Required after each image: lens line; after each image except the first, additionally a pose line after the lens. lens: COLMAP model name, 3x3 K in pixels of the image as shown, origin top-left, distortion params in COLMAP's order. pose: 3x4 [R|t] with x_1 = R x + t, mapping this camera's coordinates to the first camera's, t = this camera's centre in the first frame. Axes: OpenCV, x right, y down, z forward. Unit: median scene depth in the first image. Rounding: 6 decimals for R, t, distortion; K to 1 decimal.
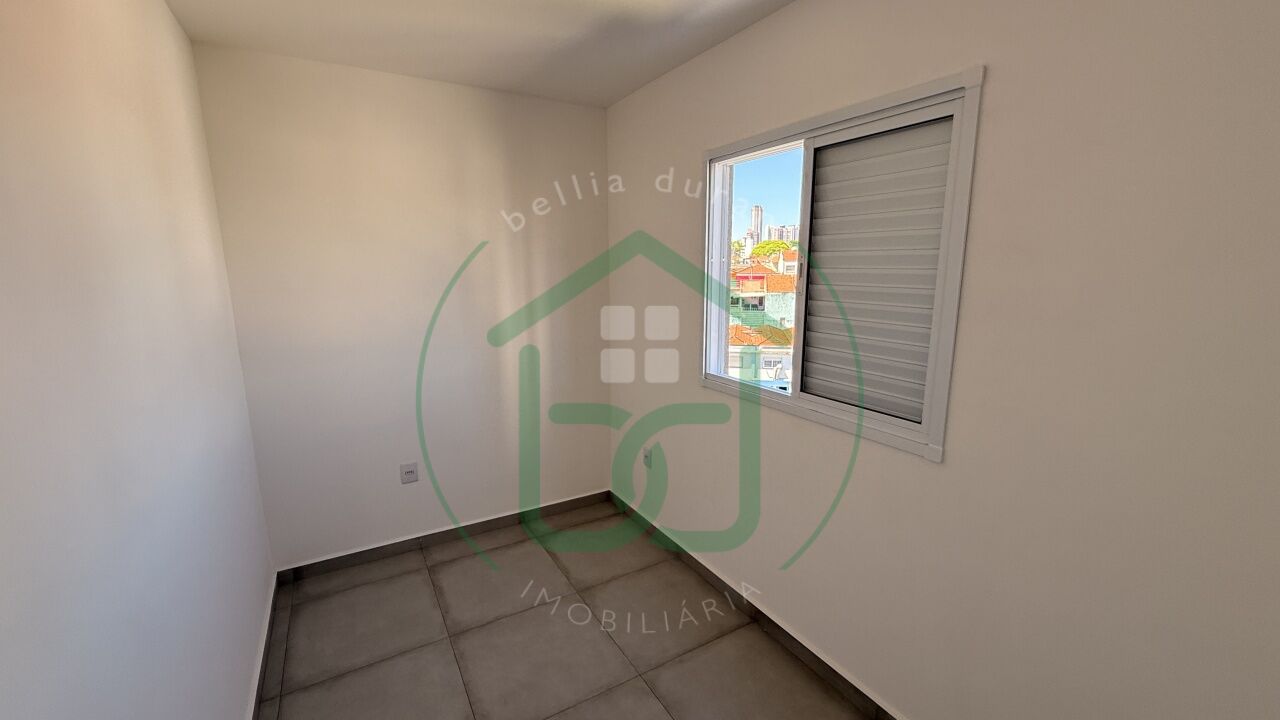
lens RADIAL K [[507.4, 0, 637.5], [0, 507.4, 361.5], [0, 0, 1]] dist [0.000143, -0.000139]
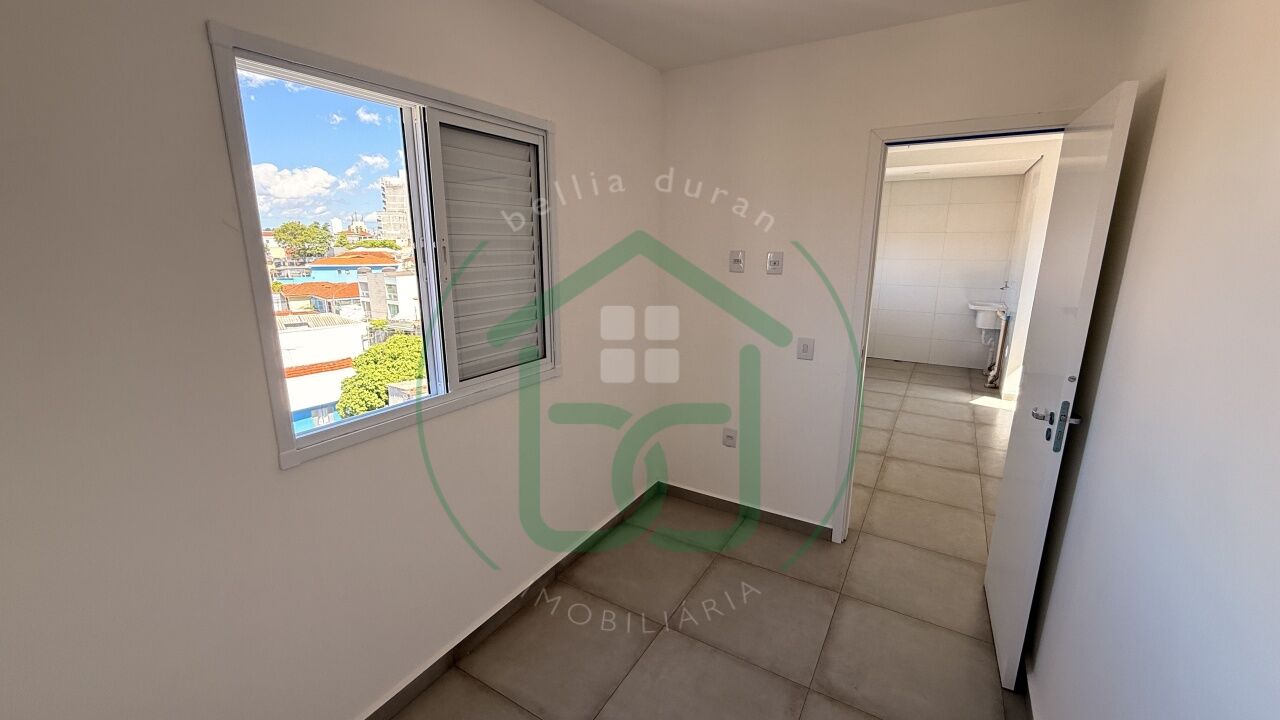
lens RADIAL K [[507.4, 0, 637.5], [0, 507.4, 361.5], [0, 0, 1]] dist [0.000143, -0.000139]
pose [[-0.471081, -0.195881, 0.860066, -0.698234], [0.168702, 0.937027, 0.305811, -0.226965], [-0.865807, 0.289157, -0.408370, 1.171693]]
